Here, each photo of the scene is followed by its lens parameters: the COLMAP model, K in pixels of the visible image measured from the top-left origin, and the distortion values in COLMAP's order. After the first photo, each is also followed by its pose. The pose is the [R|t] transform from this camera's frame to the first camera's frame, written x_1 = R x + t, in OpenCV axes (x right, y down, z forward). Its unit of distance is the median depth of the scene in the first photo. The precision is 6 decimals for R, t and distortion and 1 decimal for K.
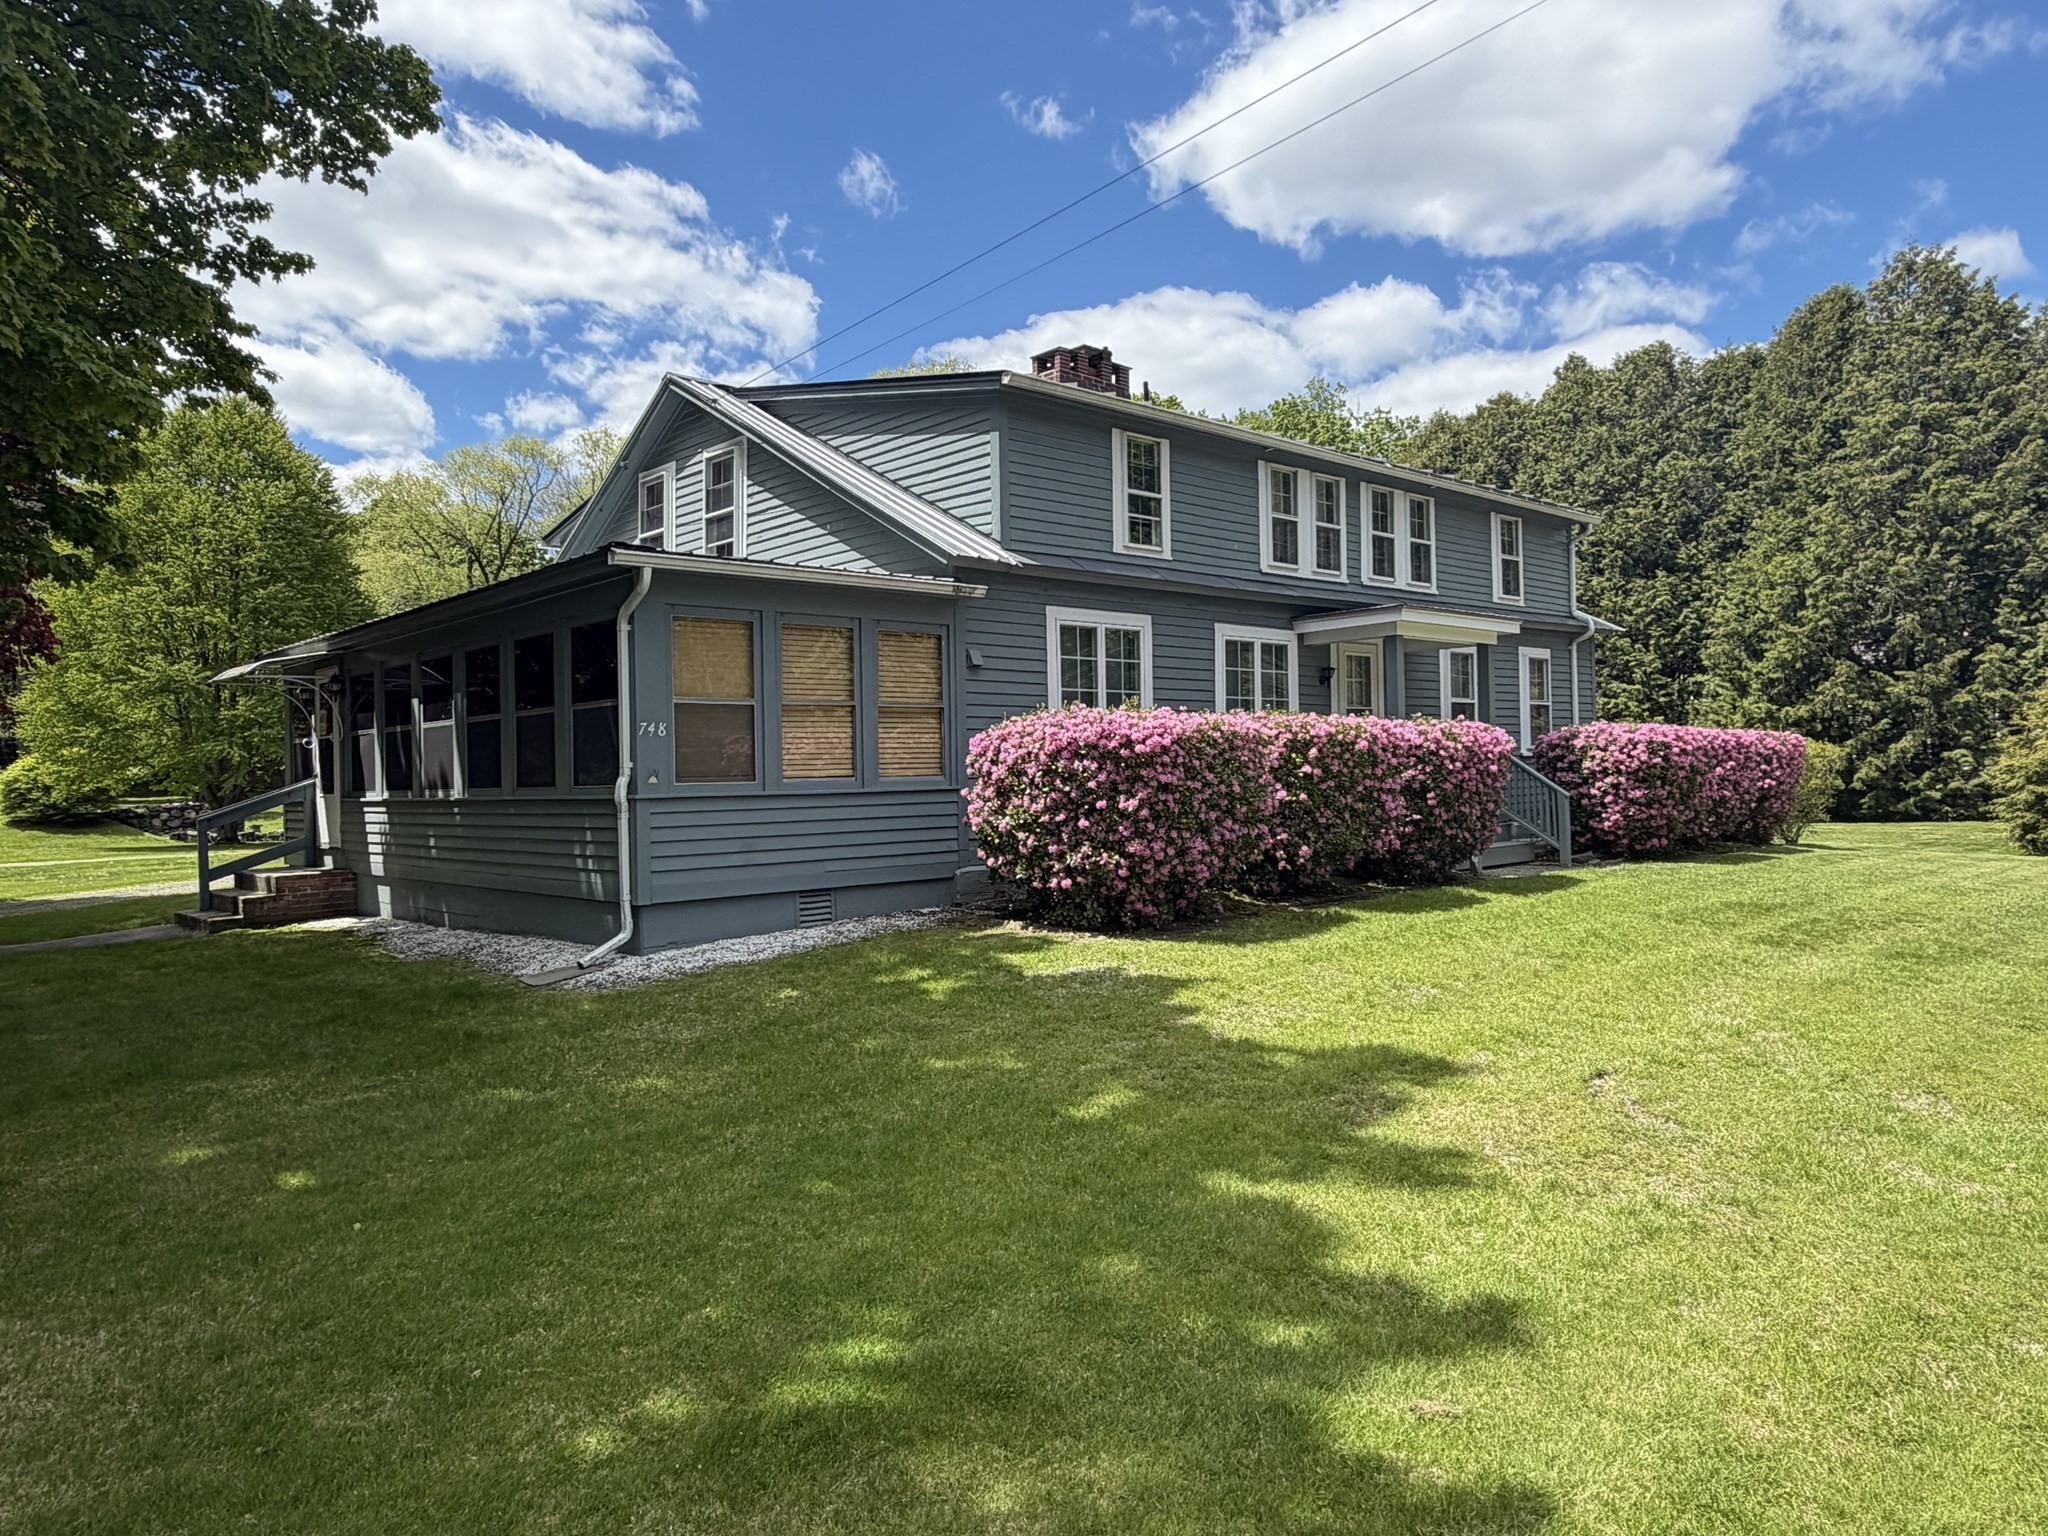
lens RADIAL K [[1237.9, 0, 1024.0], [0, 1237.9, 768.0], [0, 0, 1]] dist [0.106298, 0.000105]
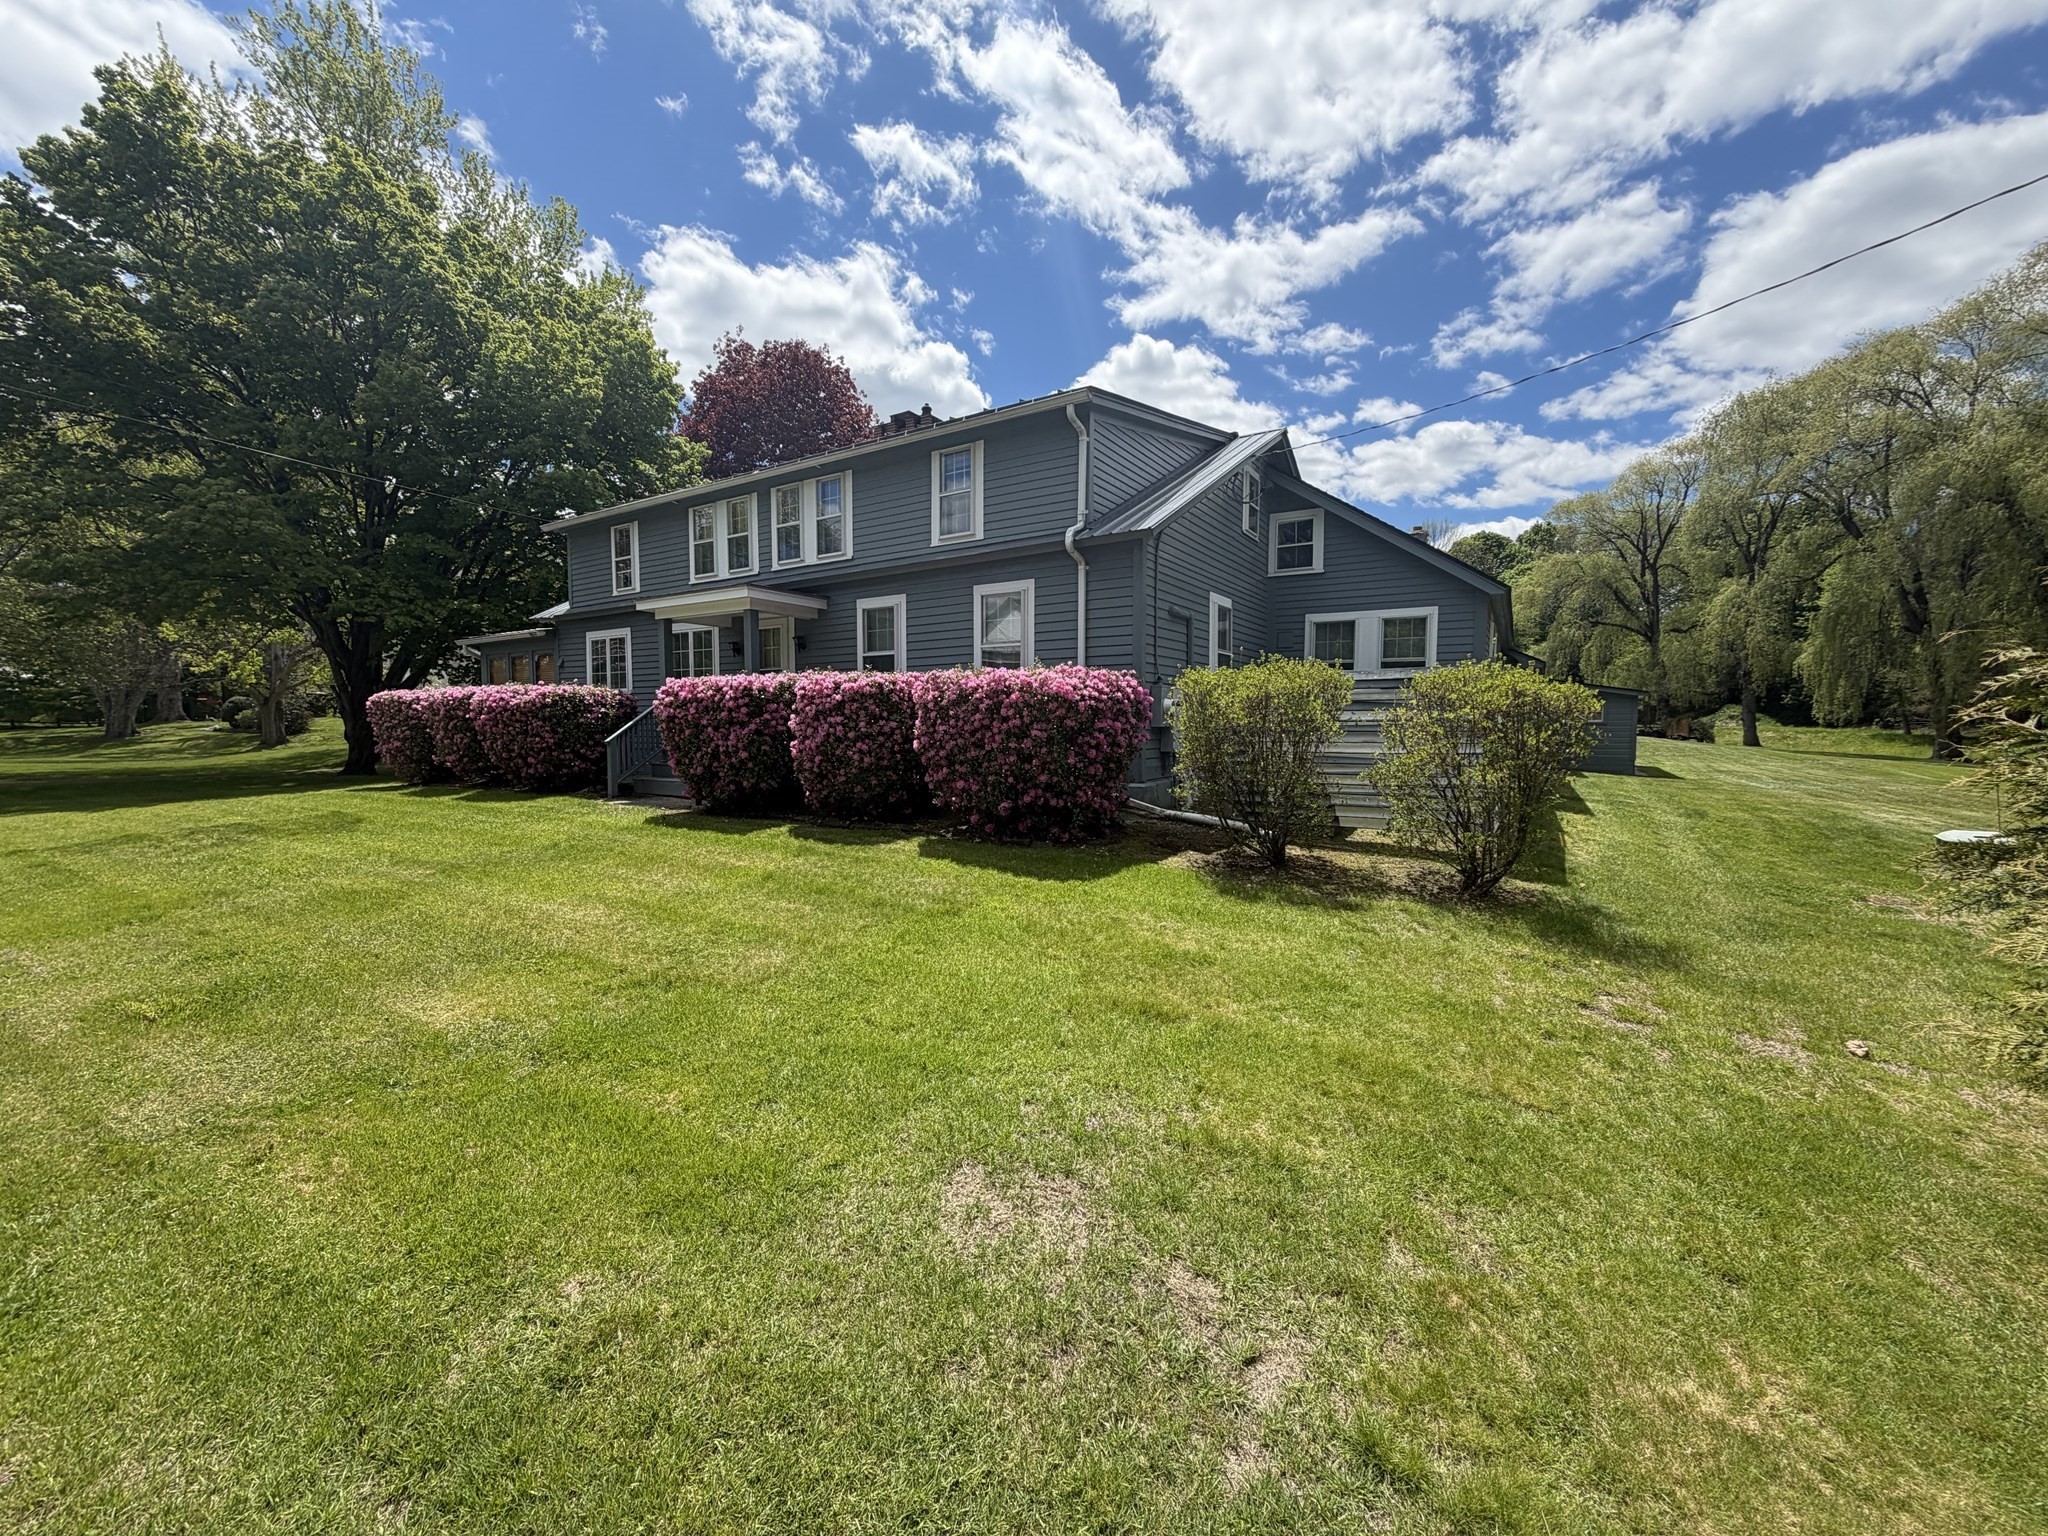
lens RADIAL K [[828.9, 0, 1024.0], [0, 828.9, 768.0], [0, 0, 1]] dist [0.014536, 0.000077]
pose [[0.278118, 0.074354, -0.957665, 1.136304], [-0.005729, 0.997110, 0.075753, -0.013734], [0.960530, -0.015582, 0.277741, 0.991570]]
